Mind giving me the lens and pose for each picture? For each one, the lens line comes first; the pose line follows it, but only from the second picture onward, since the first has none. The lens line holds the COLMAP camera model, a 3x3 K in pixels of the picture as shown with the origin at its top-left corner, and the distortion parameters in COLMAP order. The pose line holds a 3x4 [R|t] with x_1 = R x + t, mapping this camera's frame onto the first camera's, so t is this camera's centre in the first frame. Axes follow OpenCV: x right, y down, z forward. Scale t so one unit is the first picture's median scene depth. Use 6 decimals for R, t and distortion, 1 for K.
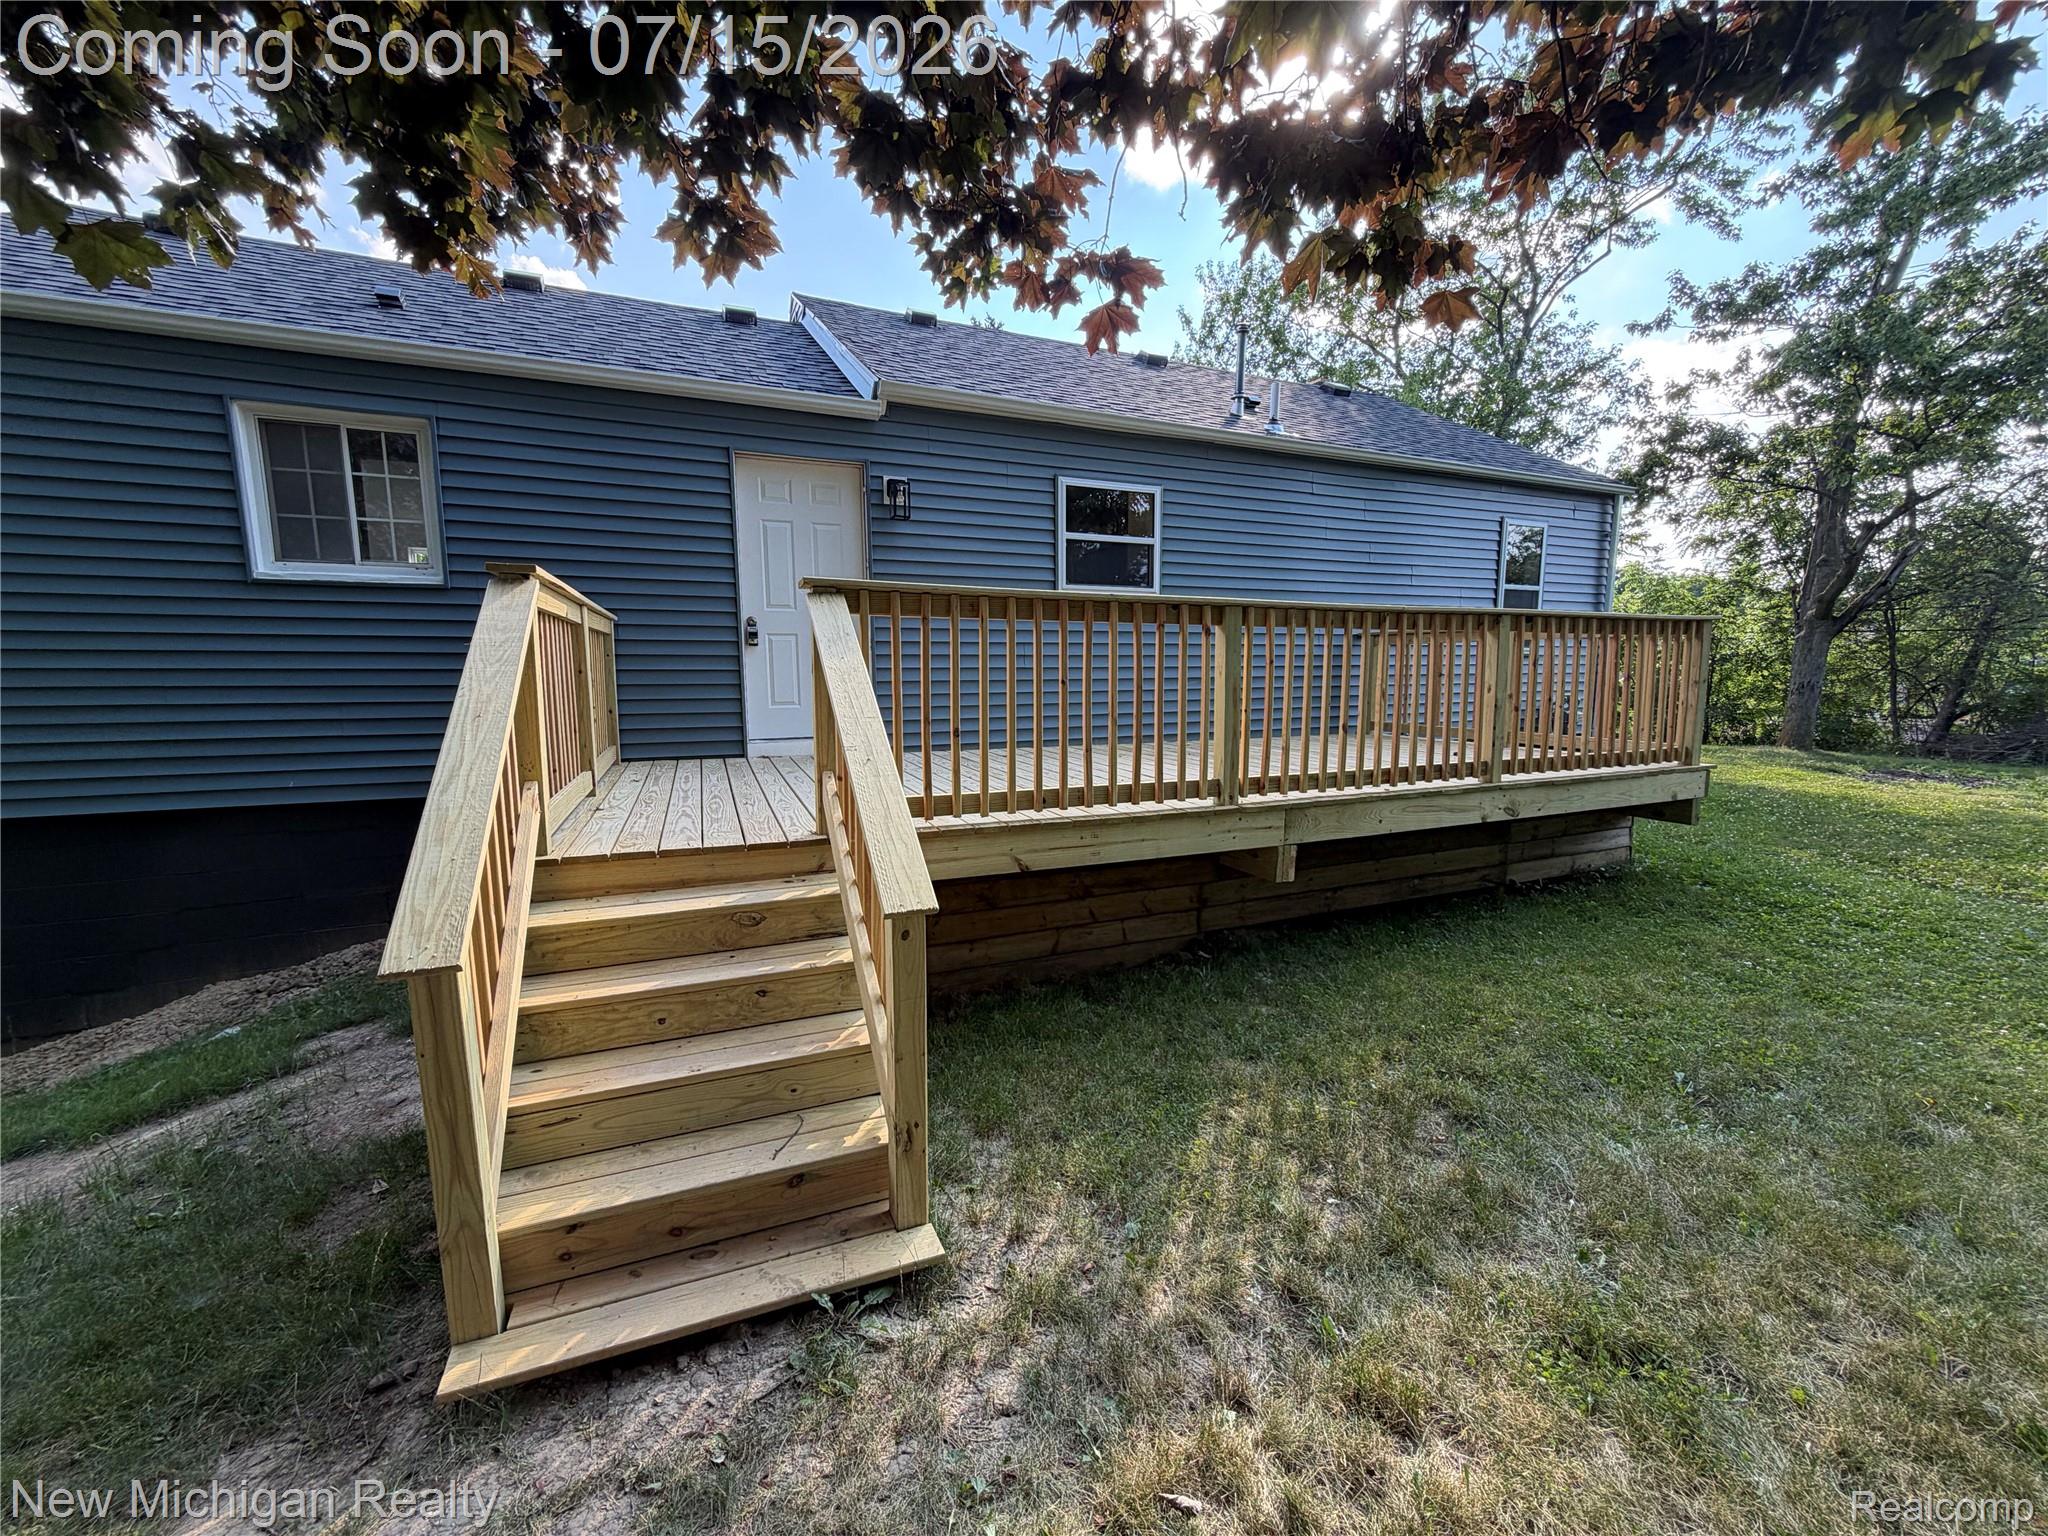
lens RADIAL K [[812.4, 0, 1024.0], [0, 812.4, 768.0], [0, 0, 1]] dist [0.000681, -0.000159]
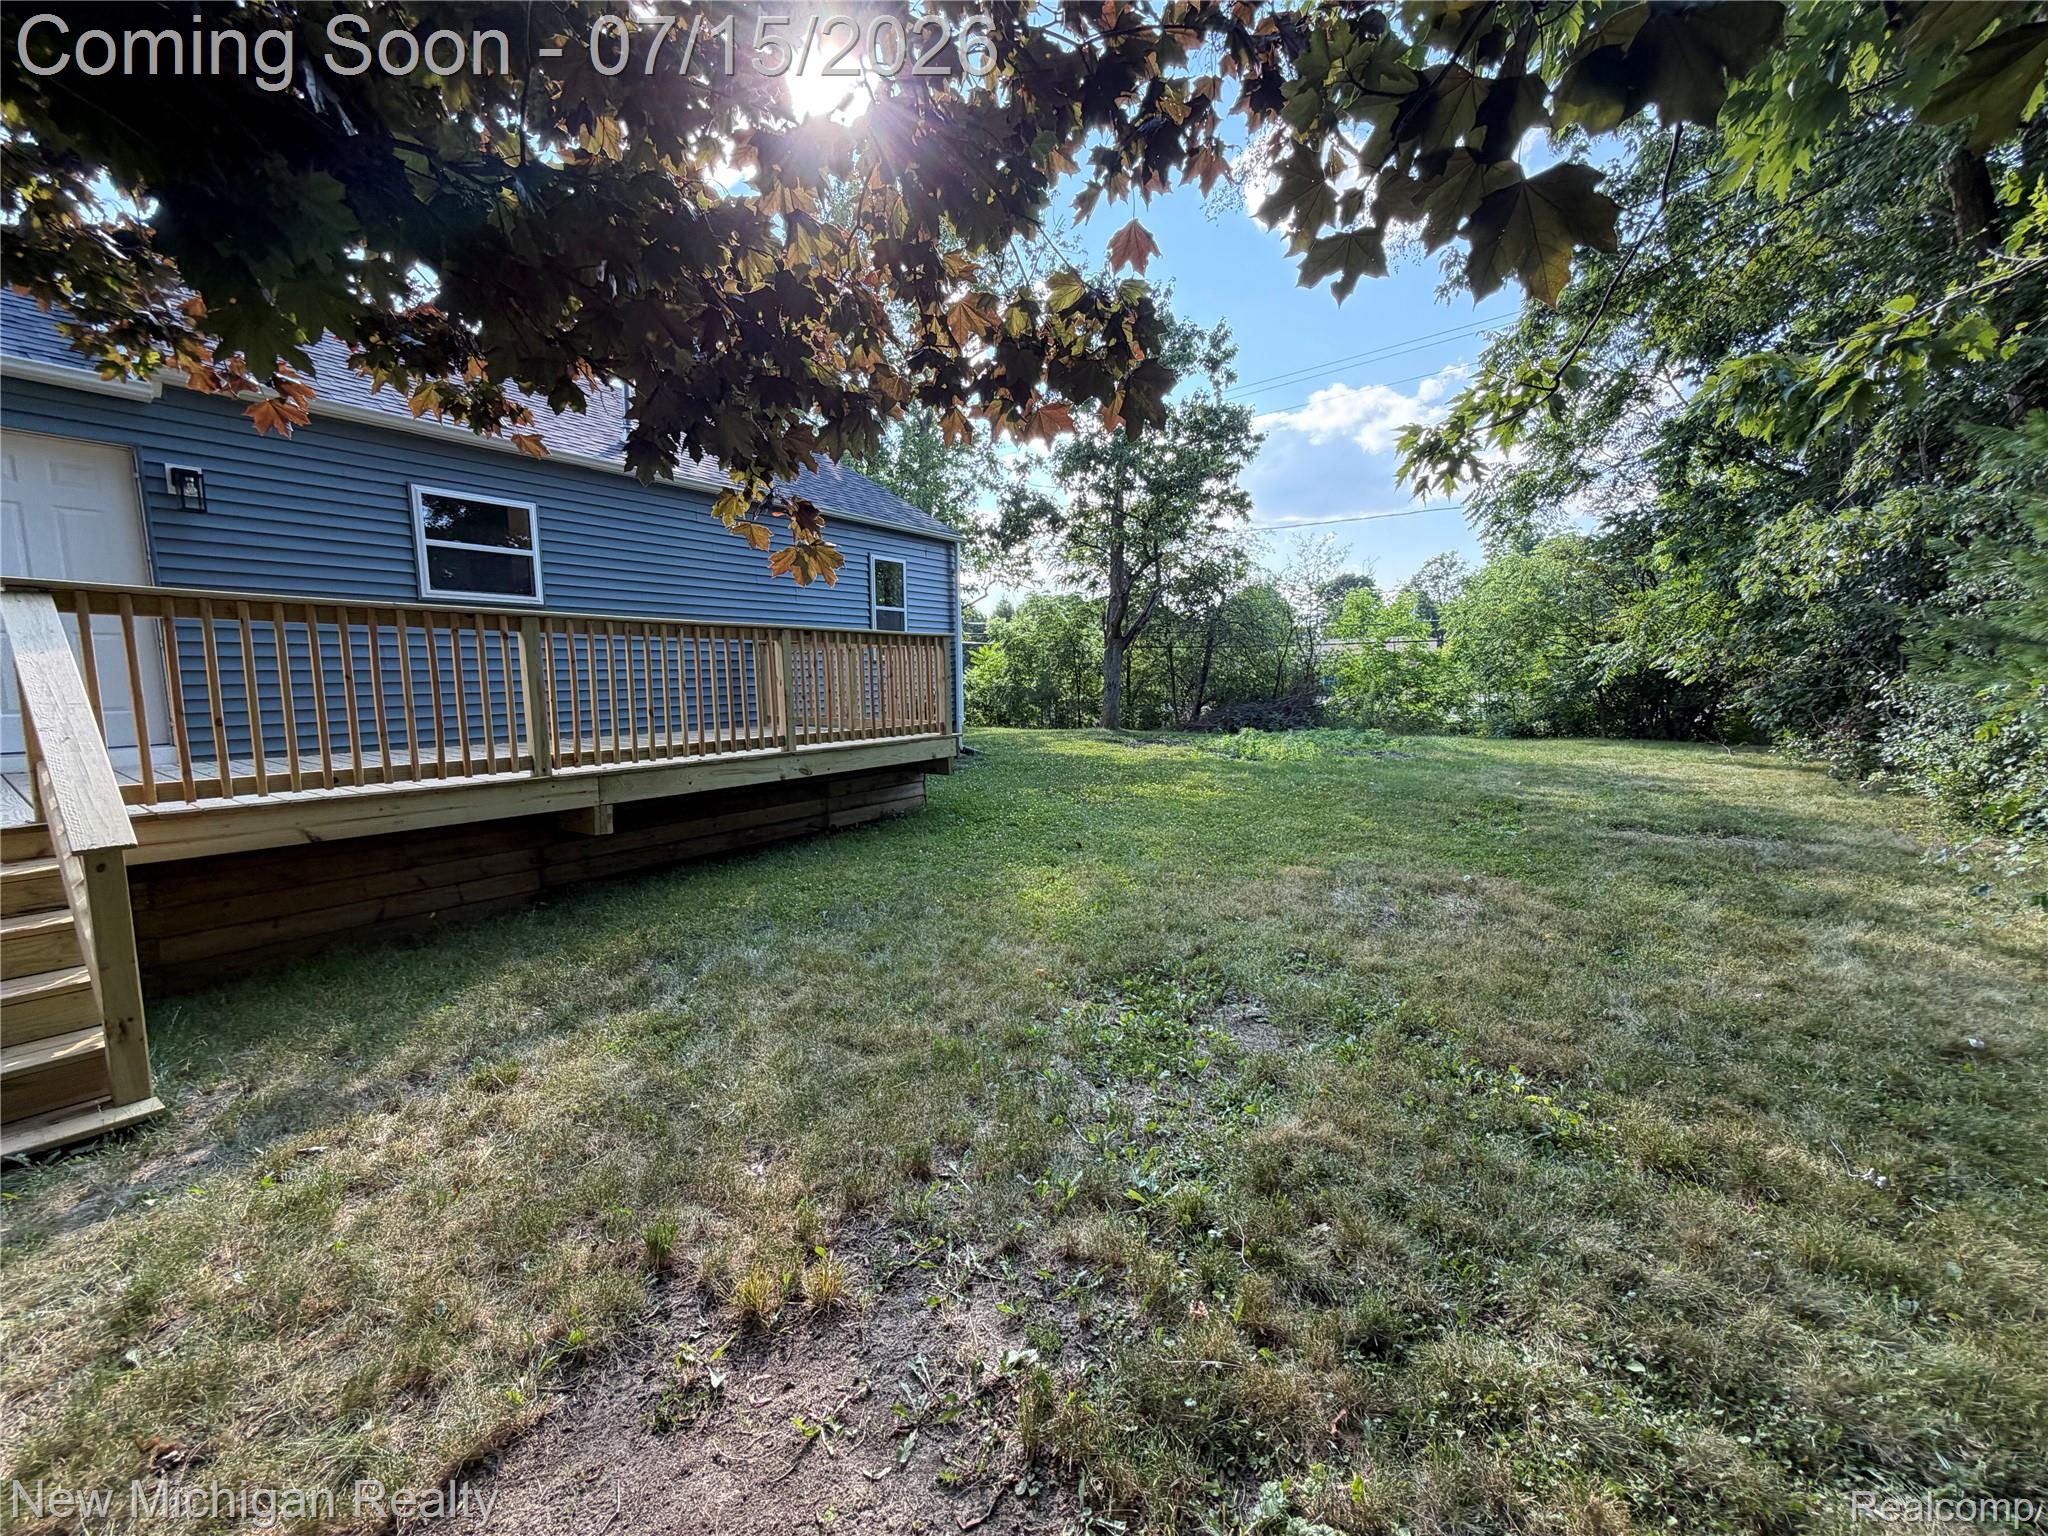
lens RADIAL K [[812.4, 0, 1024.0], [0, 812.4, 768.0], [0, 0, 1]] dist [0.000681, -0.000159]
pose [[0.846450, -0.064788, 0.528512, 0.188211], [0.070731, 0.997455, 0.008994, 0.063610], [-0.527750, 0.029769, 0.848878, -0.384836]]
